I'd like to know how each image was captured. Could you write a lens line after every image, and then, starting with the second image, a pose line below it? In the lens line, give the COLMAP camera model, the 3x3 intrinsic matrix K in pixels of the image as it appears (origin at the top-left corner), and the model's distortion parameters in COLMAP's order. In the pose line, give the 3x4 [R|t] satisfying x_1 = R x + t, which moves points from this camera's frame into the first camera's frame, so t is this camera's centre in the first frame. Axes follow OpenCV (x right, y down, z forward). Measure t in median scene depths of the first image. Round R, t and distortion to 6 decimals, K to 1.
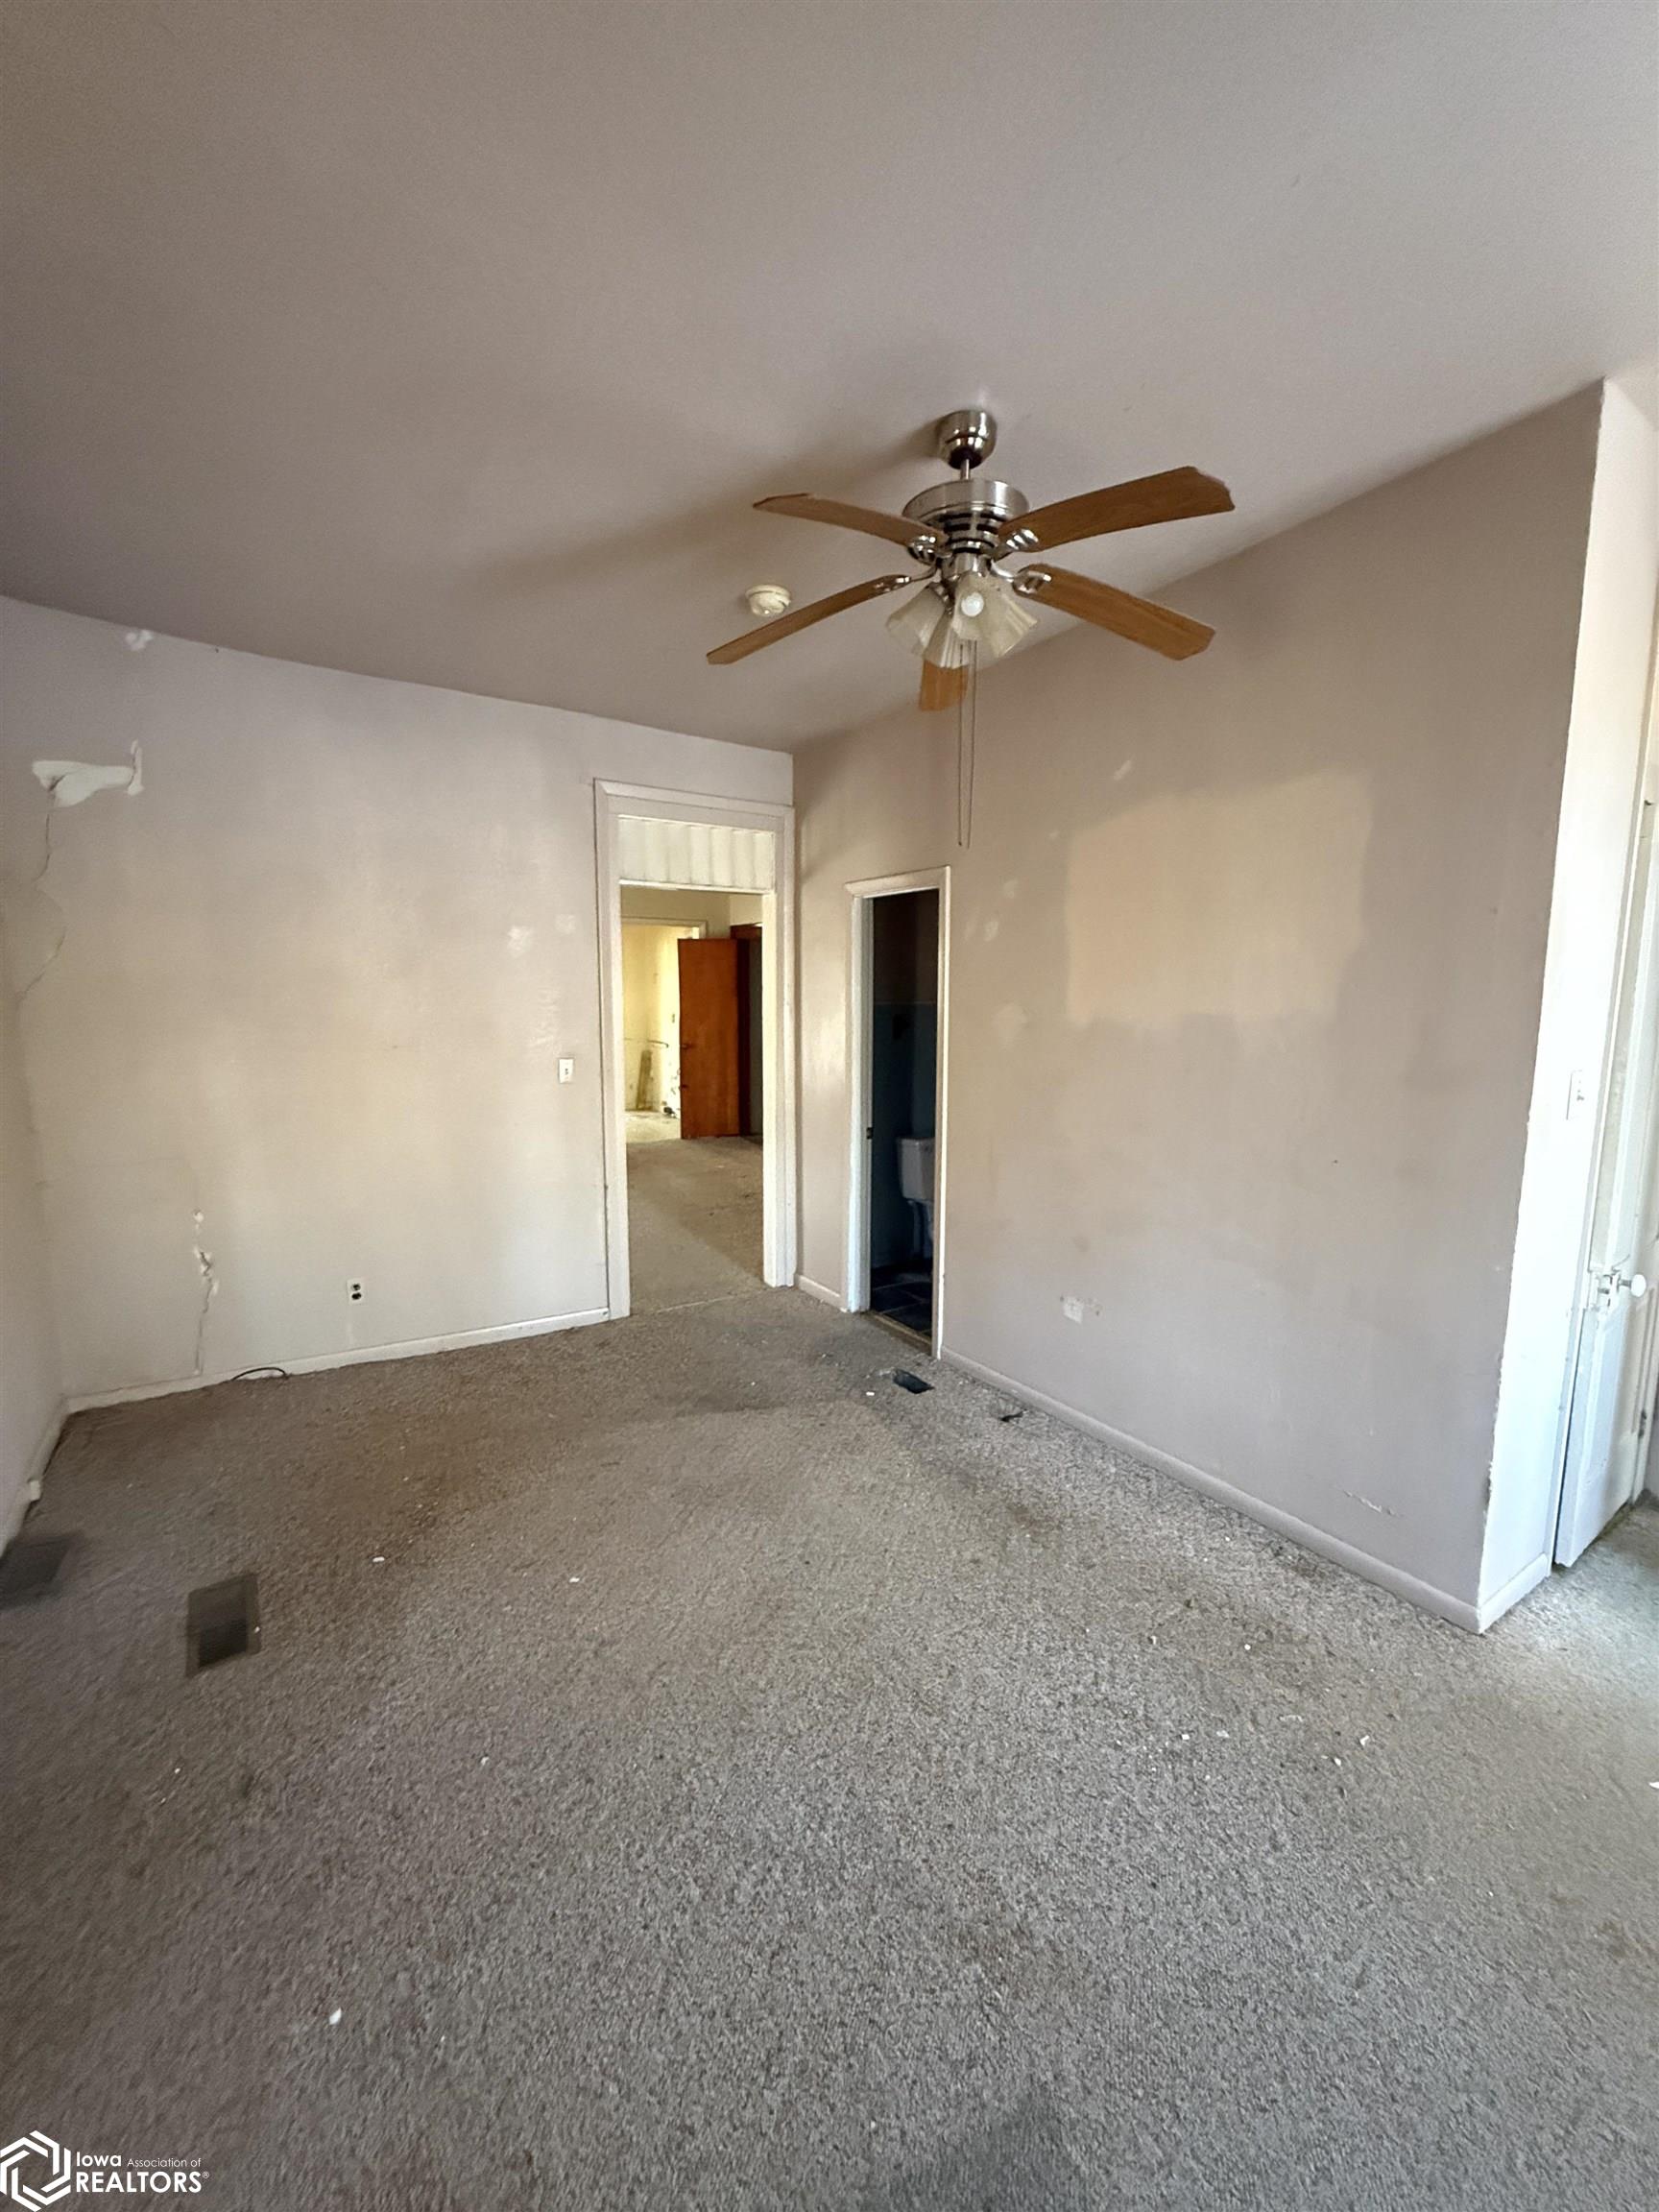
lens RADIAL K [[875.7, 0, 827.5], [0, 875.7, 1103.7], [0, 0, 1]] dist [-0.003144, 0.000358]
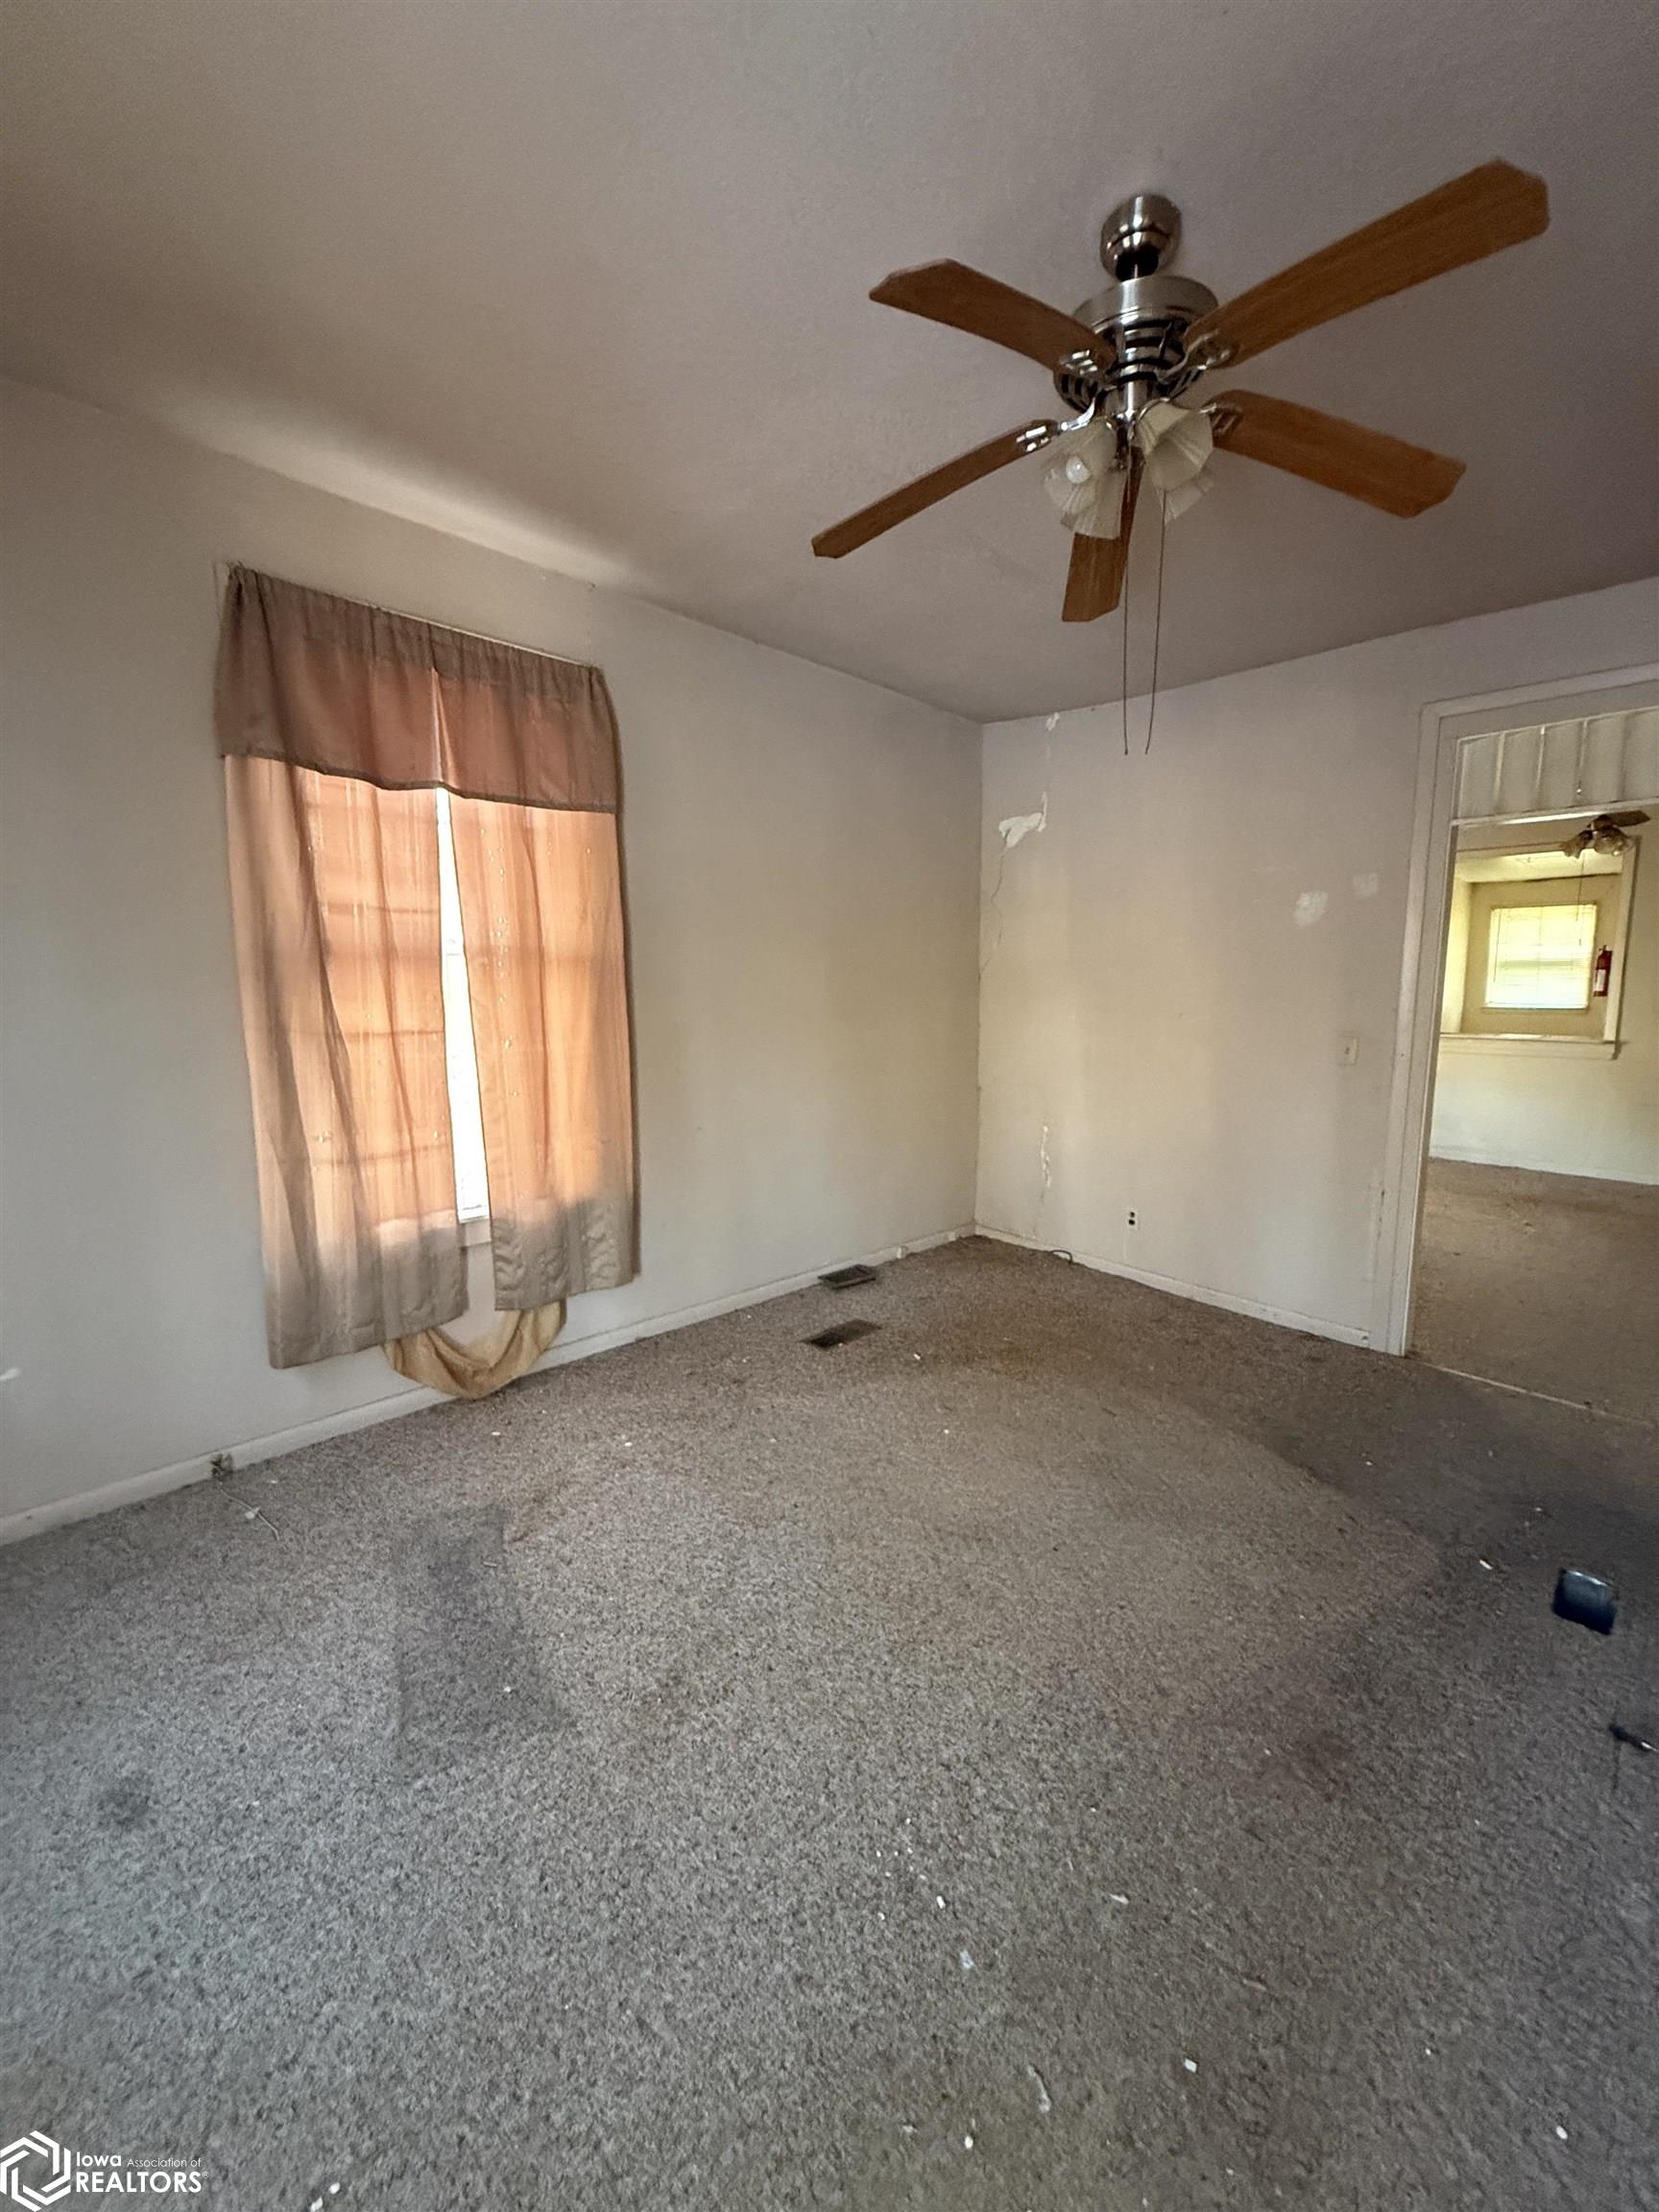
lens RADIAL K [[875.7, 0, 829.8], [0, 875.7, 1103.4], [0, 0, 1]] dist [-0.003144, 0.000358]
pose [[0.192331, 0.130936, -0.972556, 0.629126], [-0.122747, 0.986485, 0.108538, -0.022306], [0.973623, 0.098503, 0.205803, 0.409582]]
